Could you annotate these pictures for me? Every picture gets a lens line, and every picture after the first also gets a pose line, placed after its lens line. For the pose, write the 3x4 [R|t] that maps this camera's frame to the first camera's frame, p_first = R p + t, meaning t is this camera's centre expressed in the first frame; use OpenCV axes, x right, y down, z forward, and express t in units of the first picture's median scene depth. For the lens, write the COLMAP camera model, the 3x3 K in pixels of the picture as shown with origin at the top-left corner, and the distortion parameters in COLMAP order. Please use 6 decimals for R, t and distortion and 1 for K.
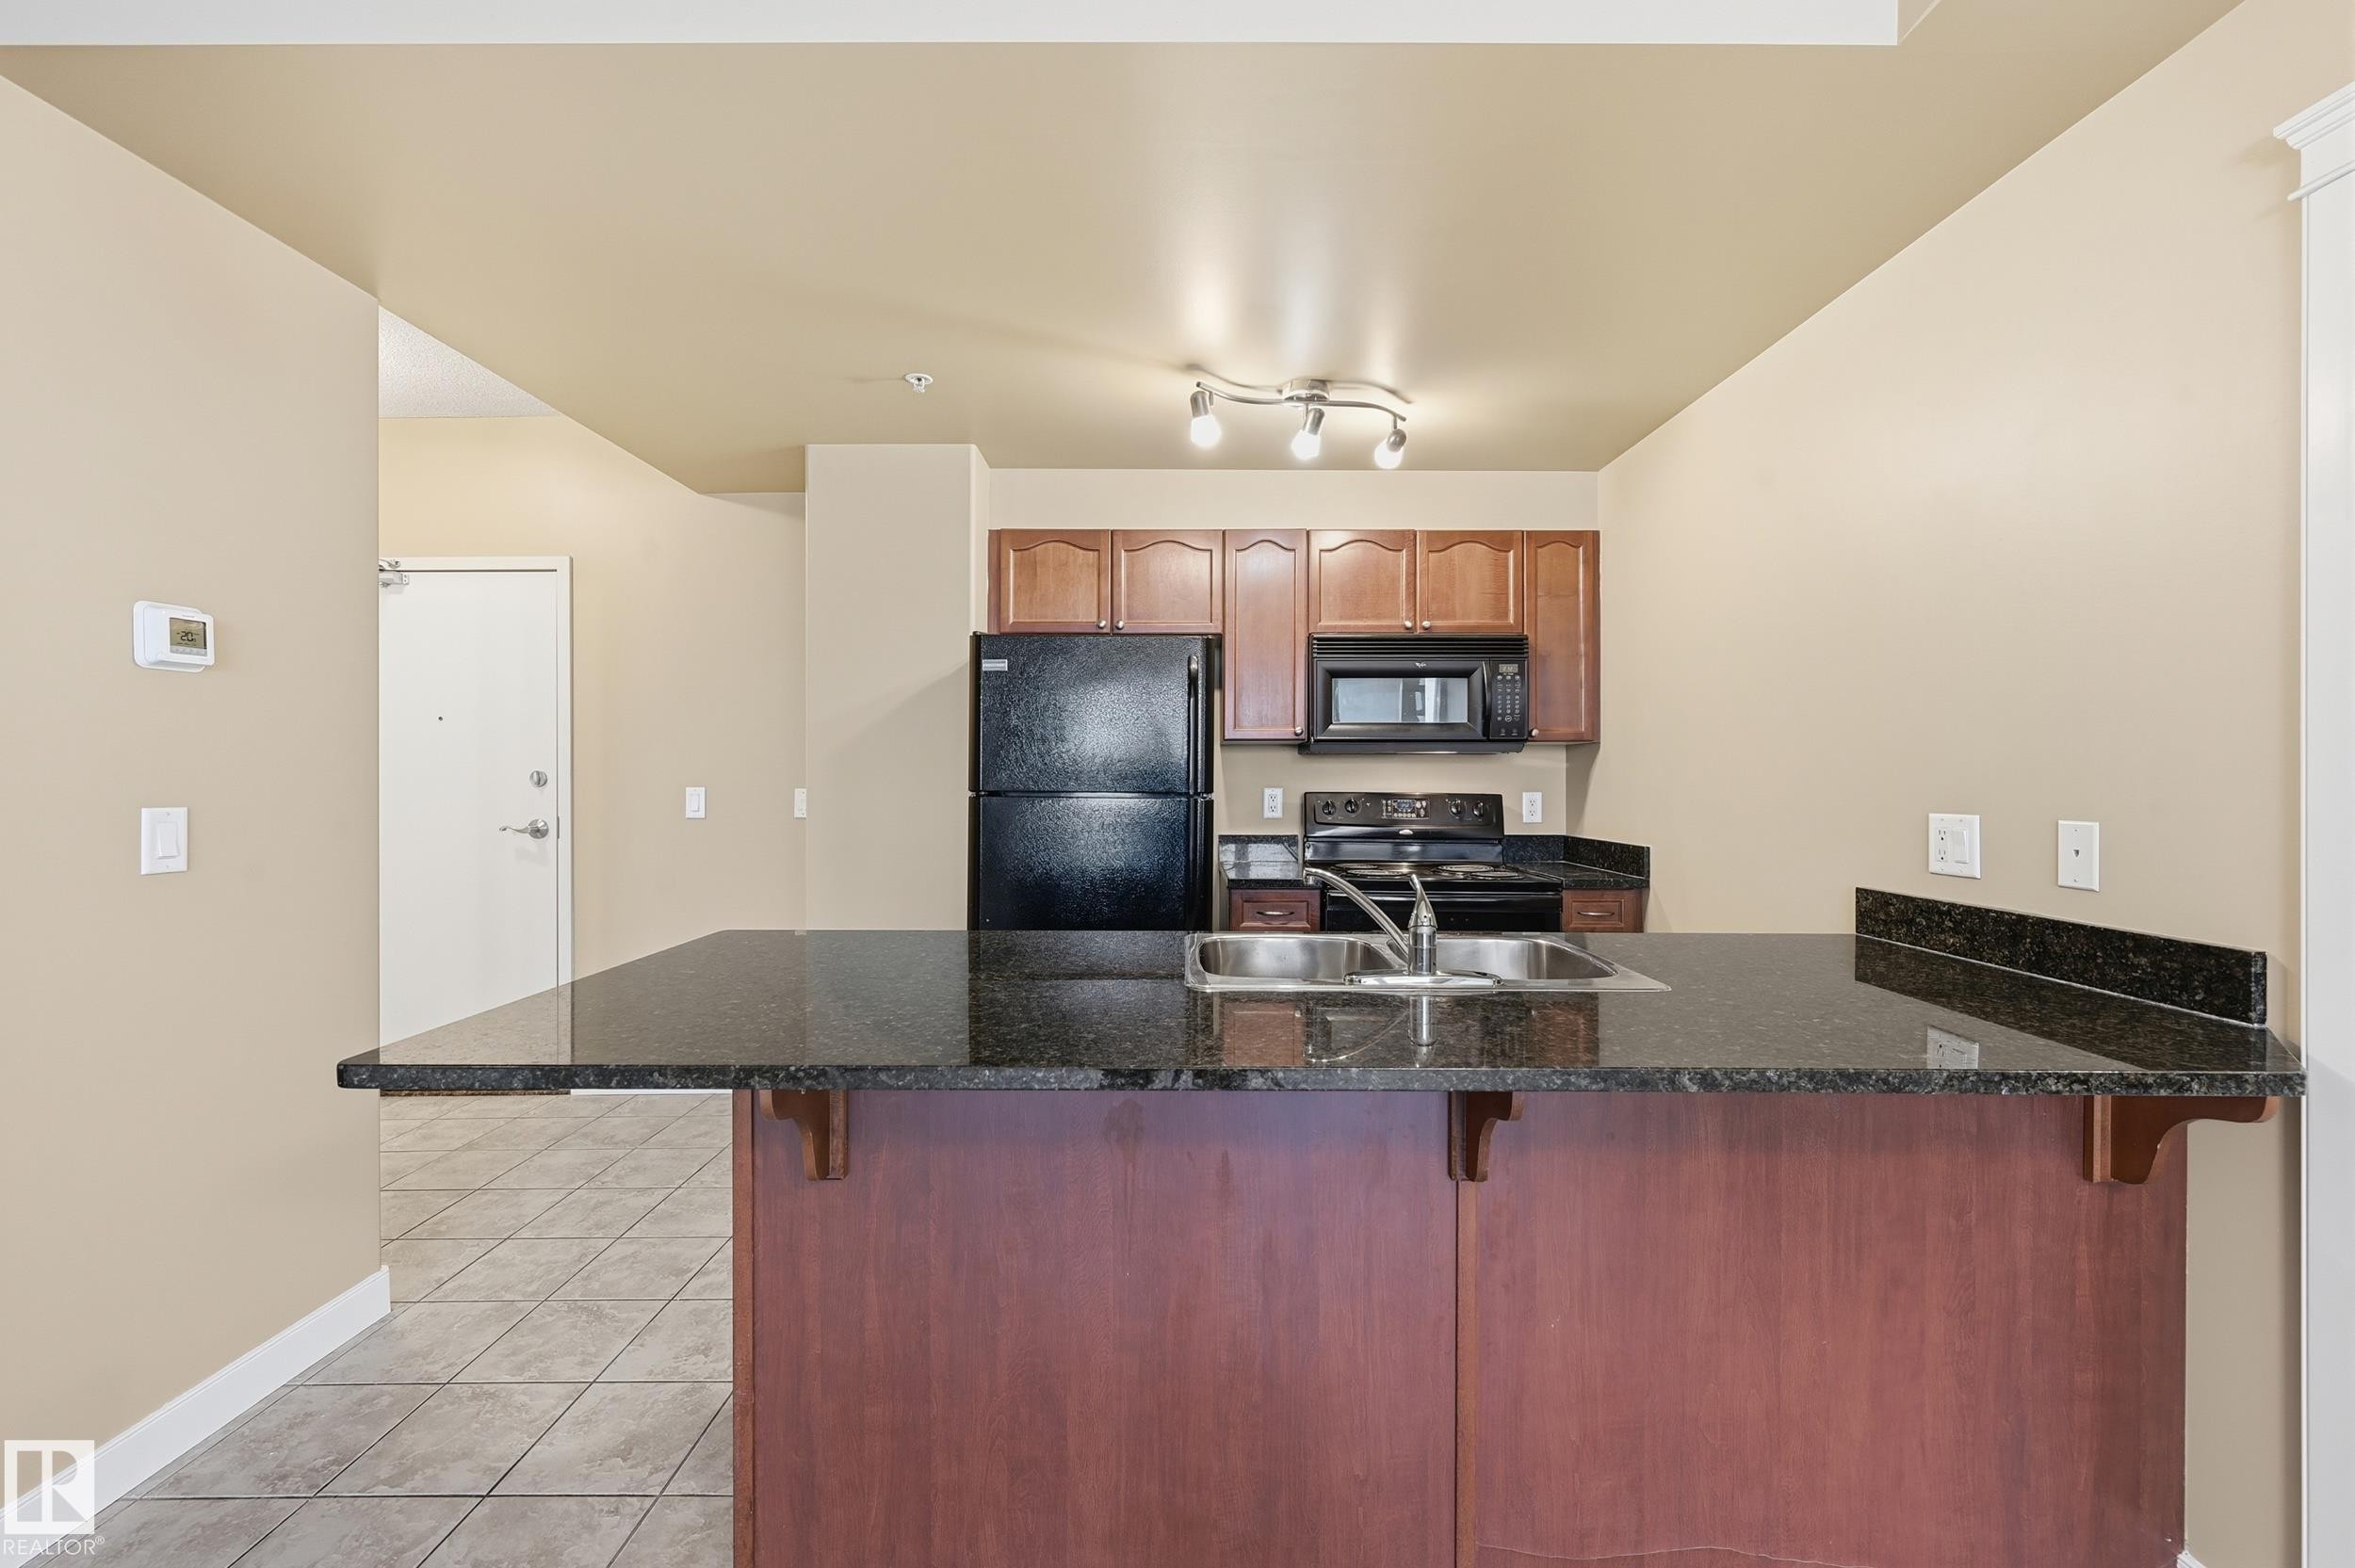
lens RADIAL K [[937.2, 0, 1169.6], [0, 937.2, 774.6], [0, 0, 1]] dist [-0.000369, -0.000020]
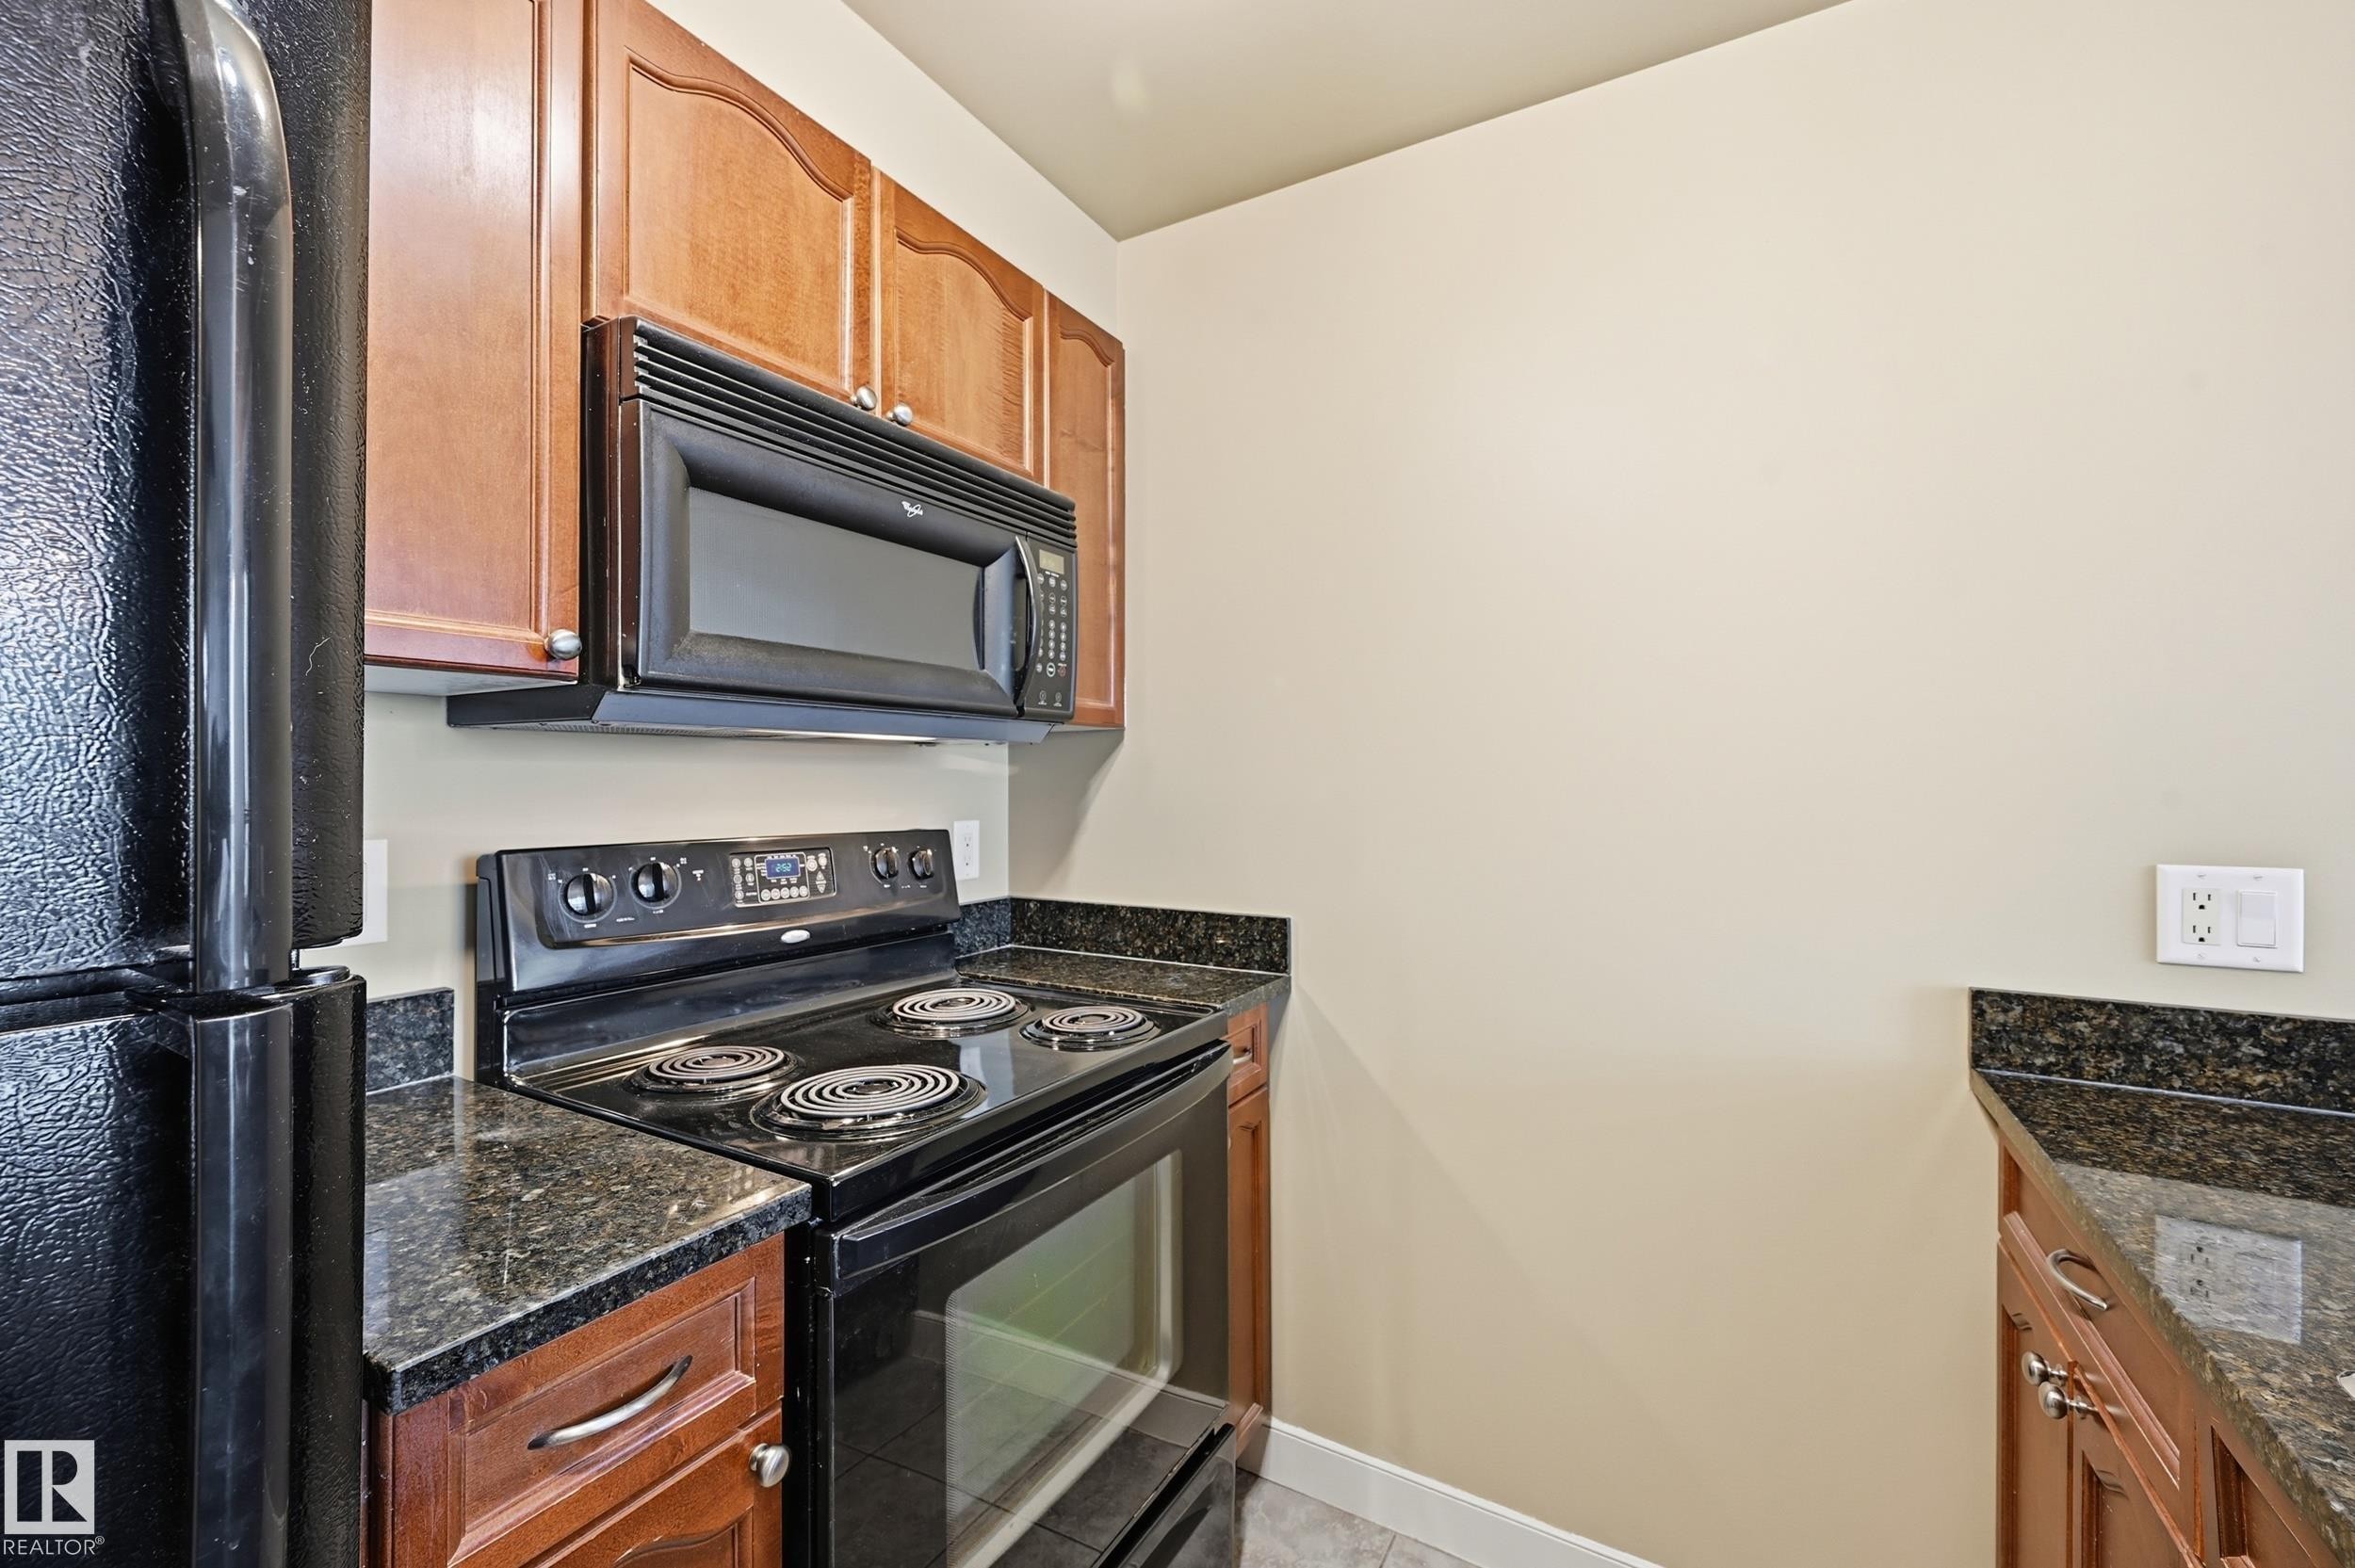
lens RADIAL K [[937.2, 0, 1170.5], [0, 937.2, 784.6], [0, 0, 1]] dist [-0.000369, -0.000020]
pose [[0.491762, -0.006793, 0.870703, -0.016308], [-0.004308, 0.999938, 0.010234, -0.007743], [-0.870719, -0.008784, 0.491702, 0.718329]]
